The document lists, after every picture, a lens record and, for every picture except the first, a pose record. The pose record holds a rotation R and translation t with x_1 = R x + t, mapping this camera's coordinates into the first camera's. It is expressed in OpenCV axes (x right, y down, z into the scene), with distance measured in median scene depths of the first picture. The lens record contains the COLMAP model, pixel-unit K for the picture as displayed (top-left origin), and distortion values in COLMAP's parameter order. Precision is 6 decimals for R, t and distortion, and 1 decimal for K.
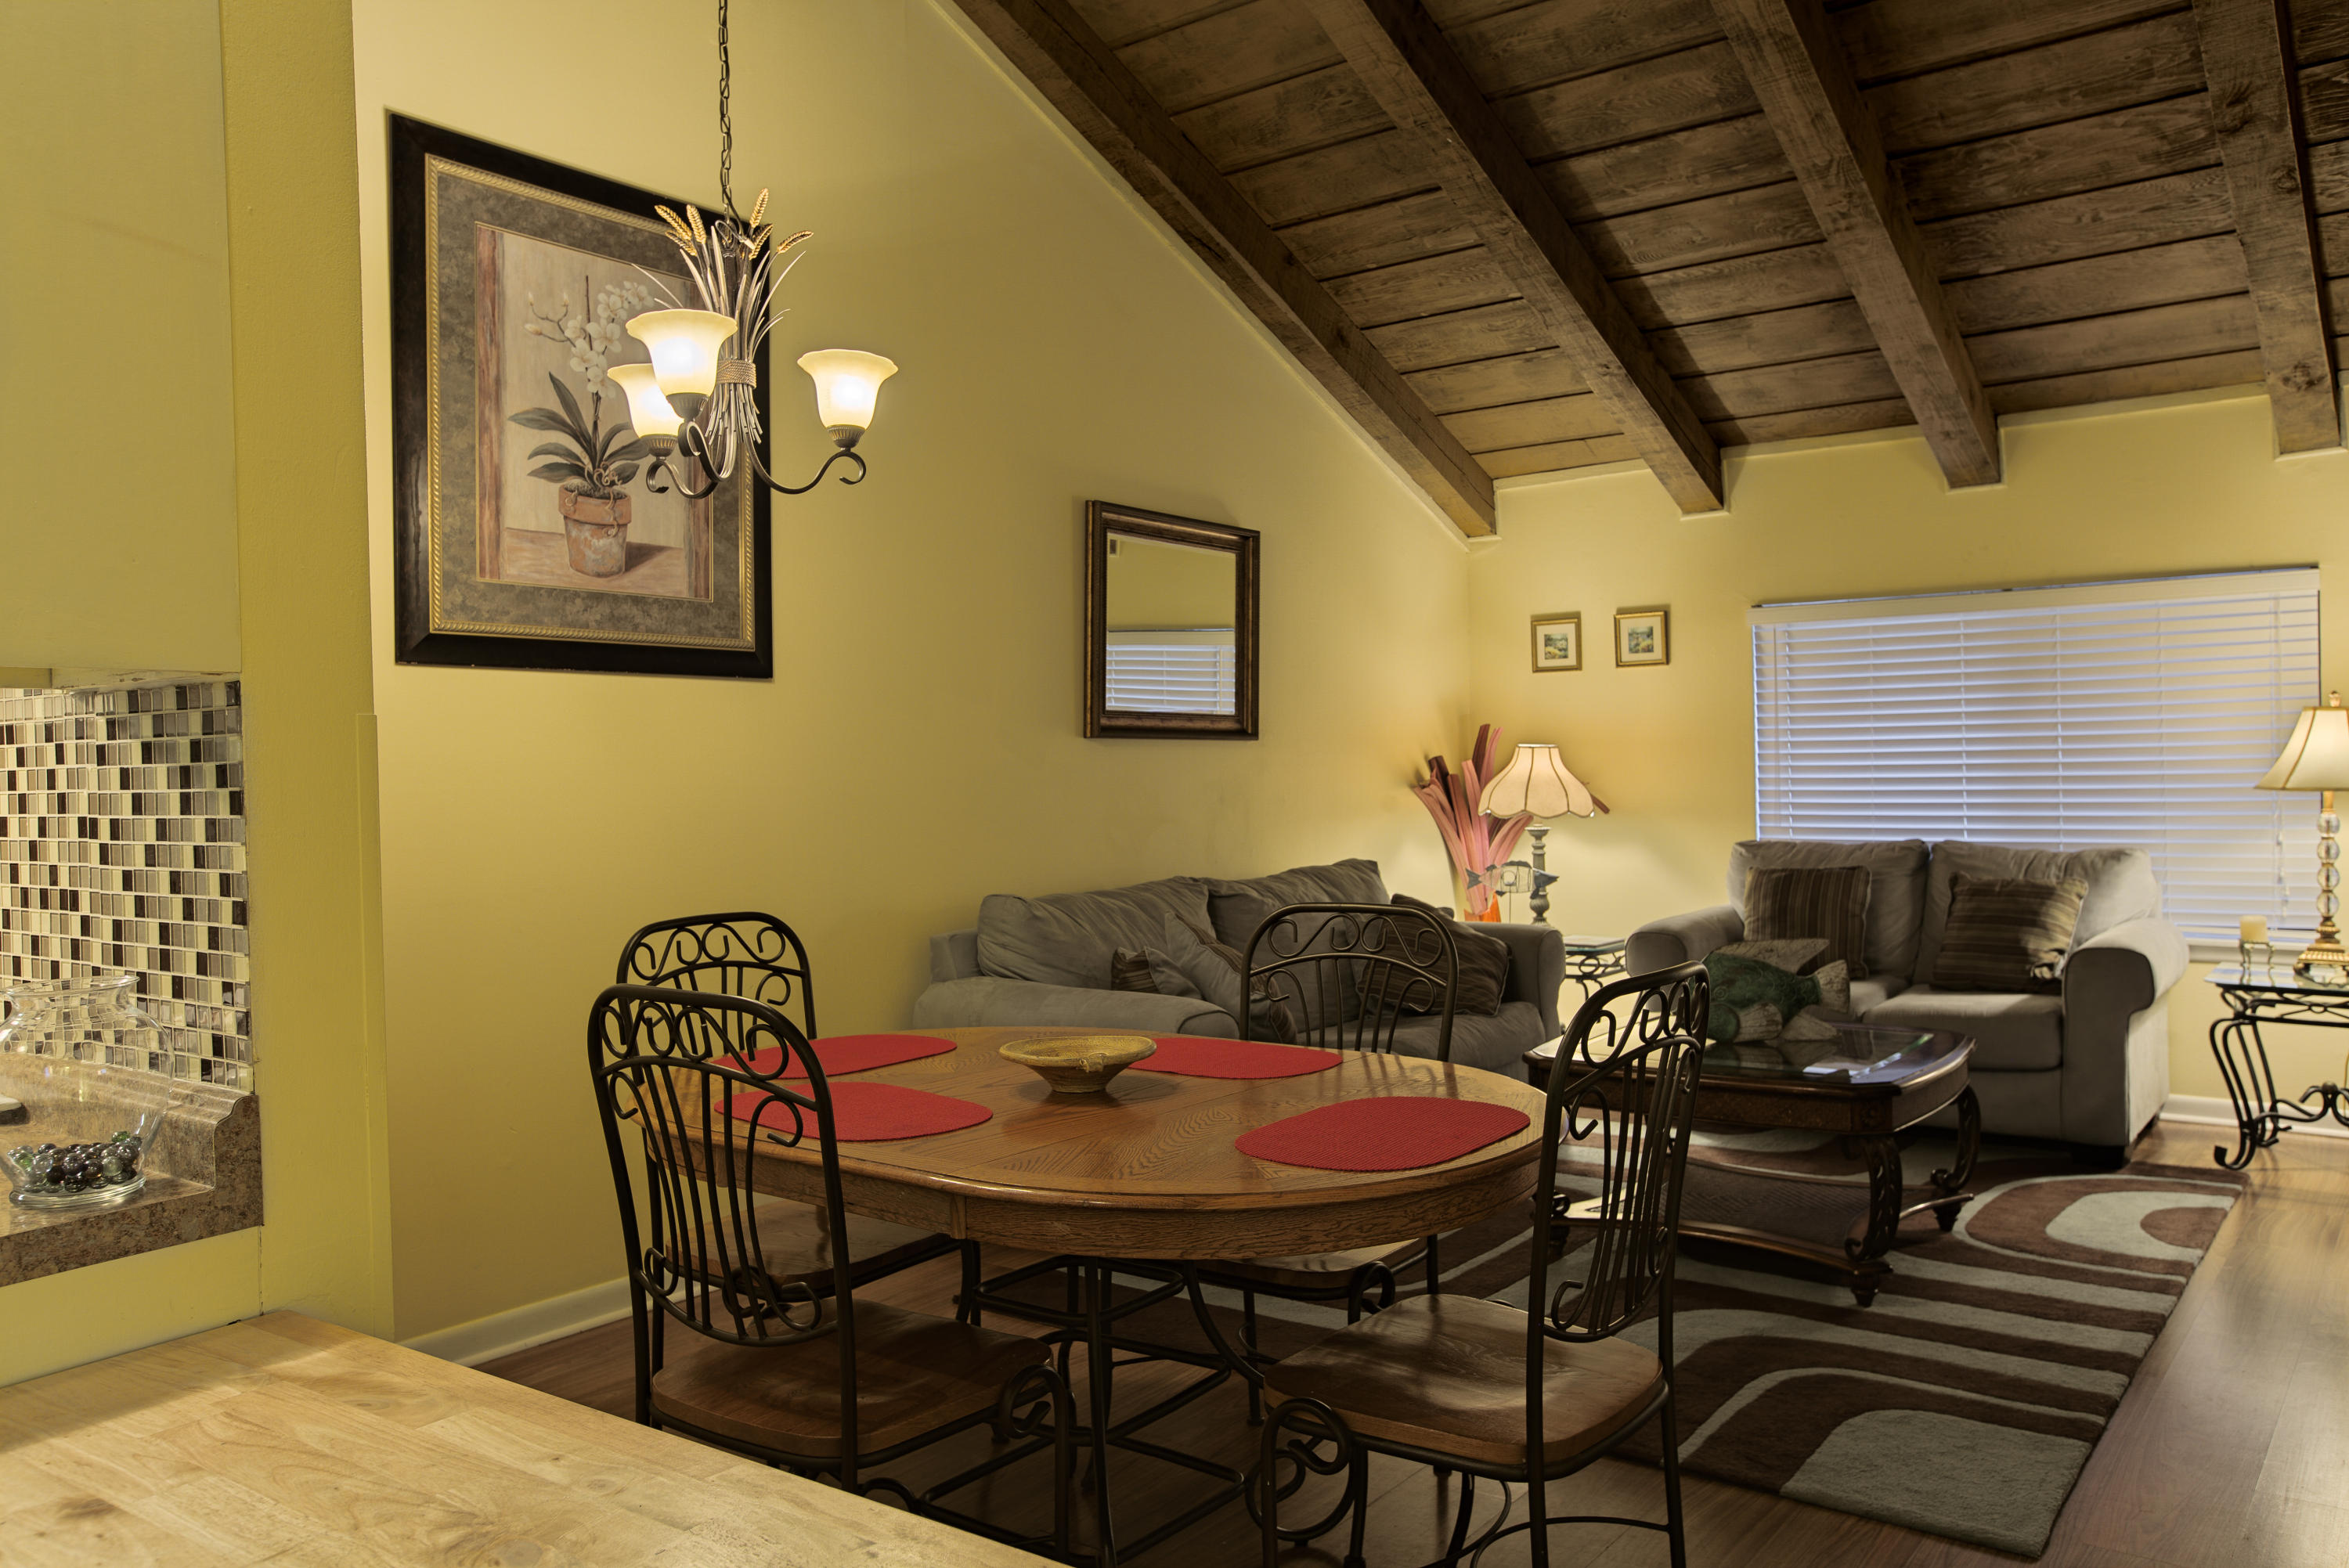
lens RADIAL K [[1731.4, 0, 1174.5], [0, 1731.4, 784.0], [0, 0, 1]] dist [-0.058017, 0.091594]
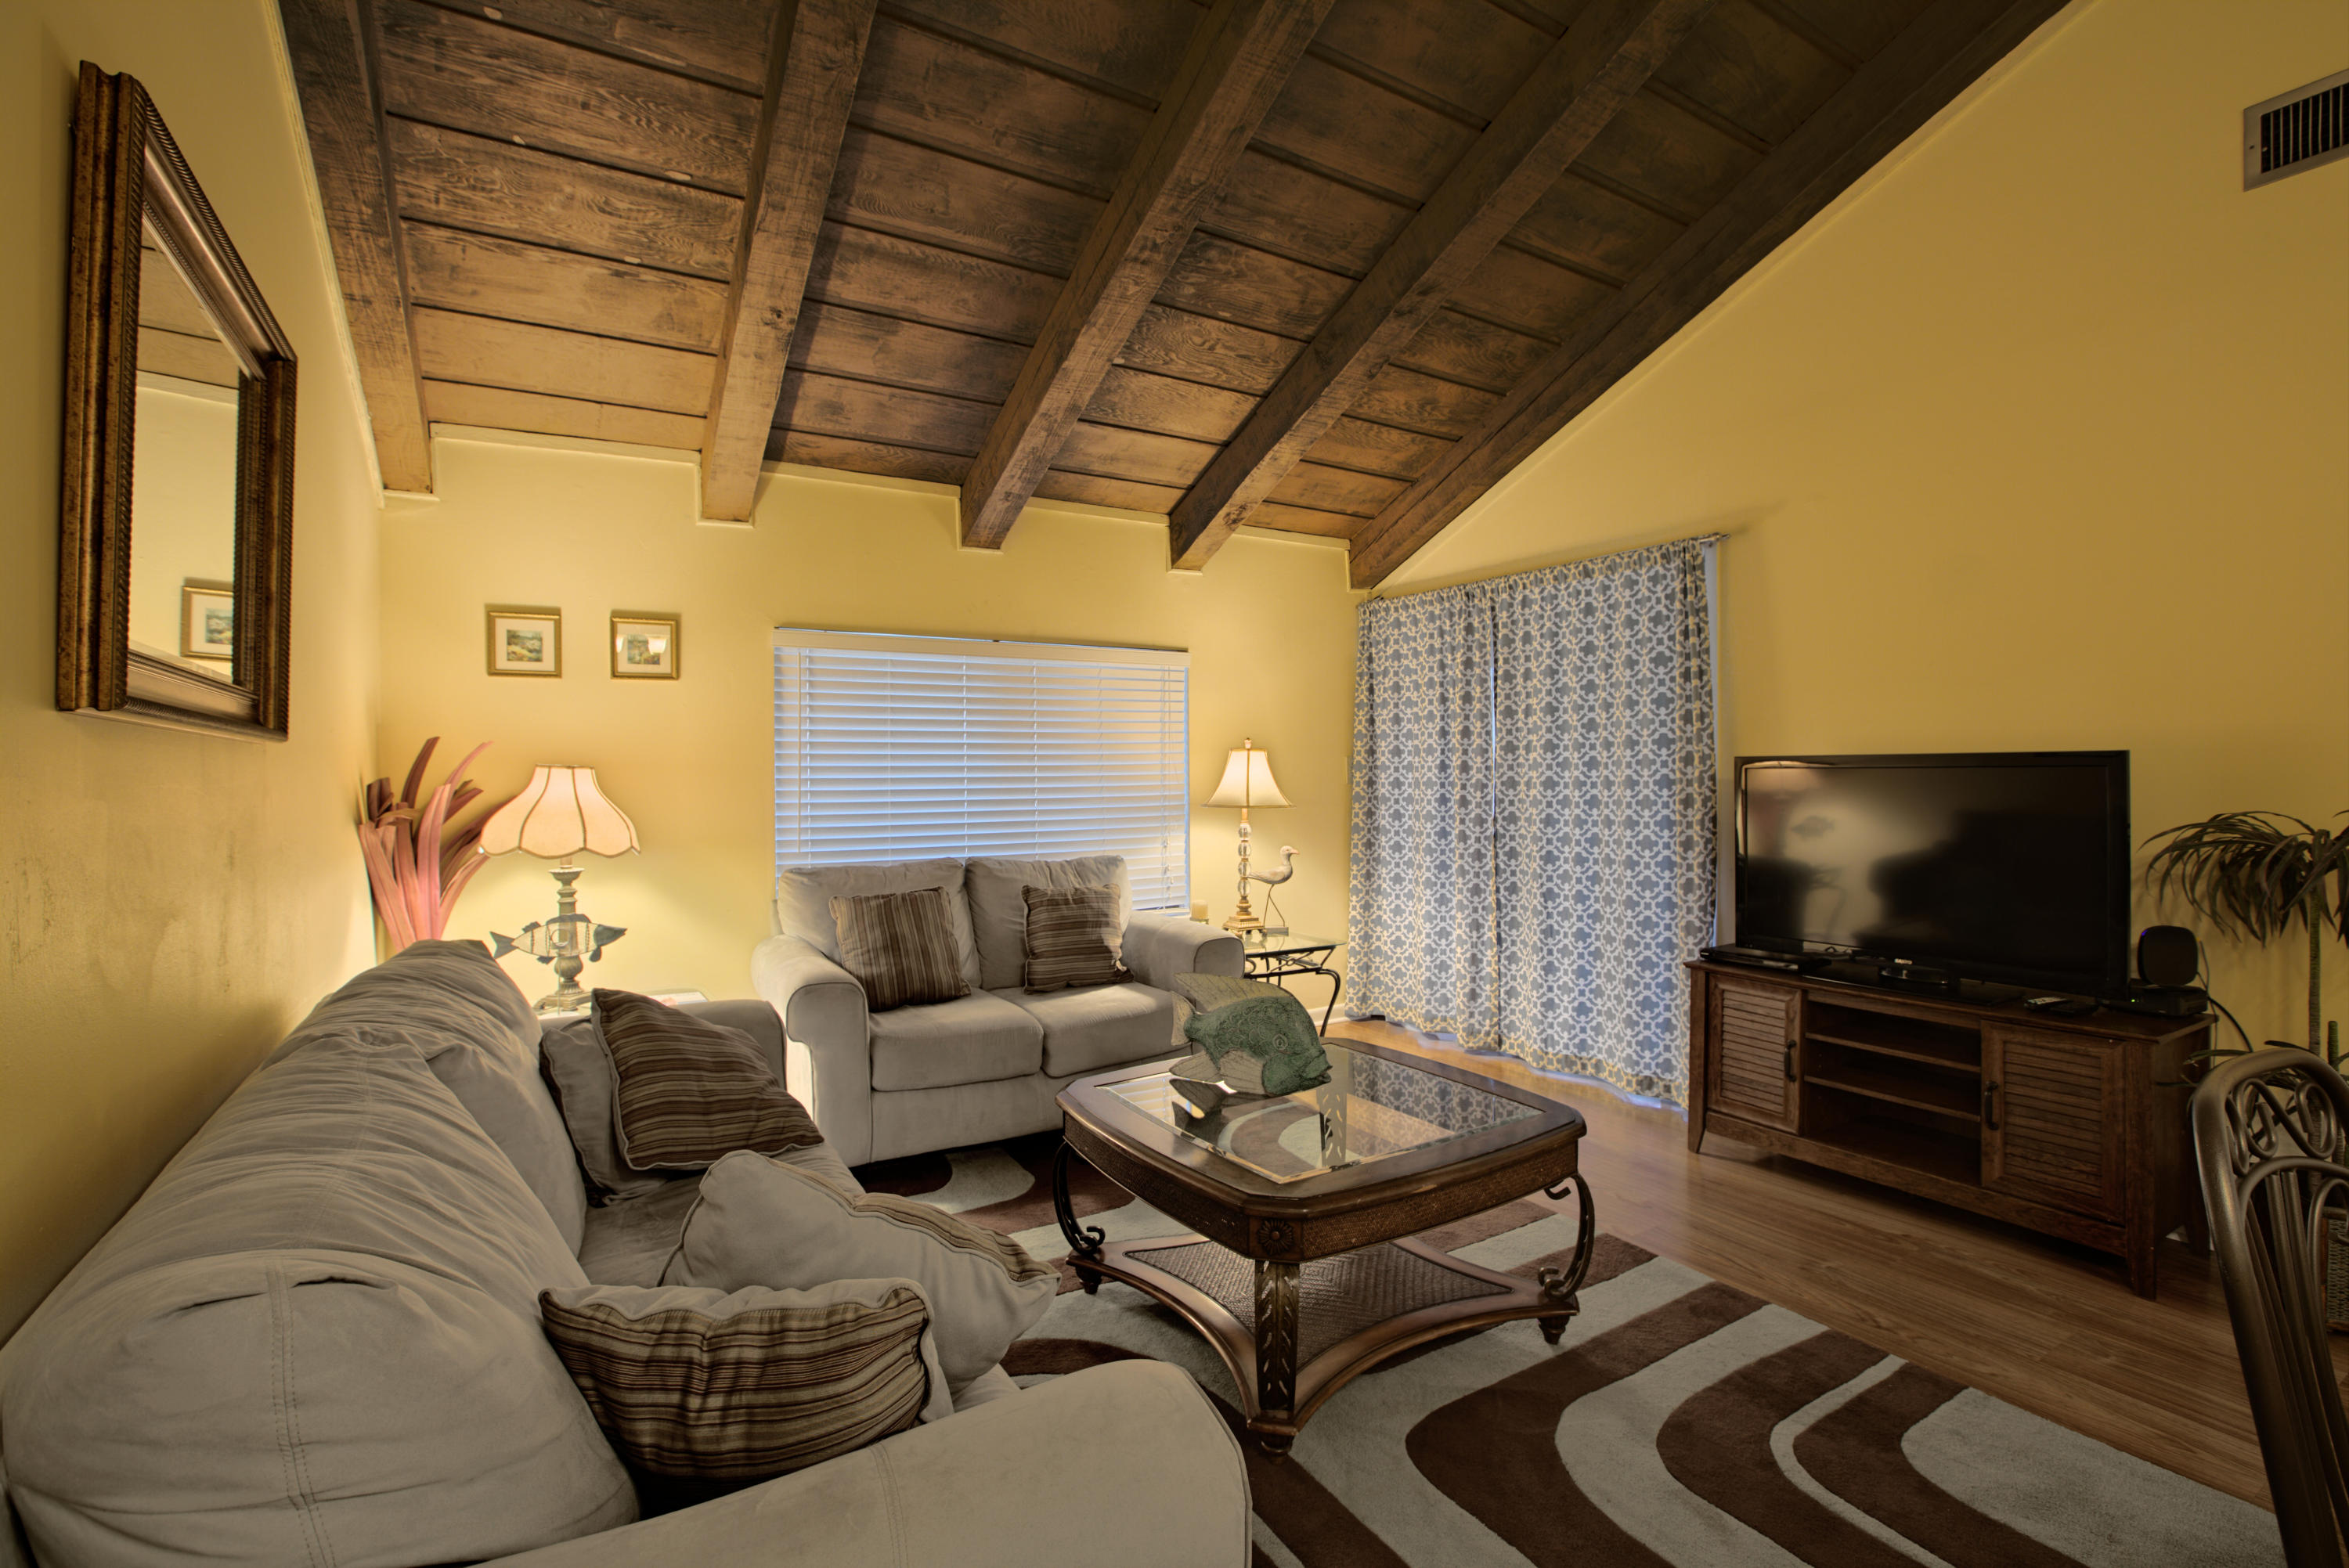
lens RADIAL K [[1060.9, 0, 1174.5], [0, 1060.9, 784.0], [0, 0, 1]] dist [-0.039487, 0.000531]
pose [[0.373417, 0.002906, 0.927659, -0.143264], [0.010358, 0.999920, -0.007302, -0.008471], [-0.927606, 0.012336, 0.373357, 0.613998]]
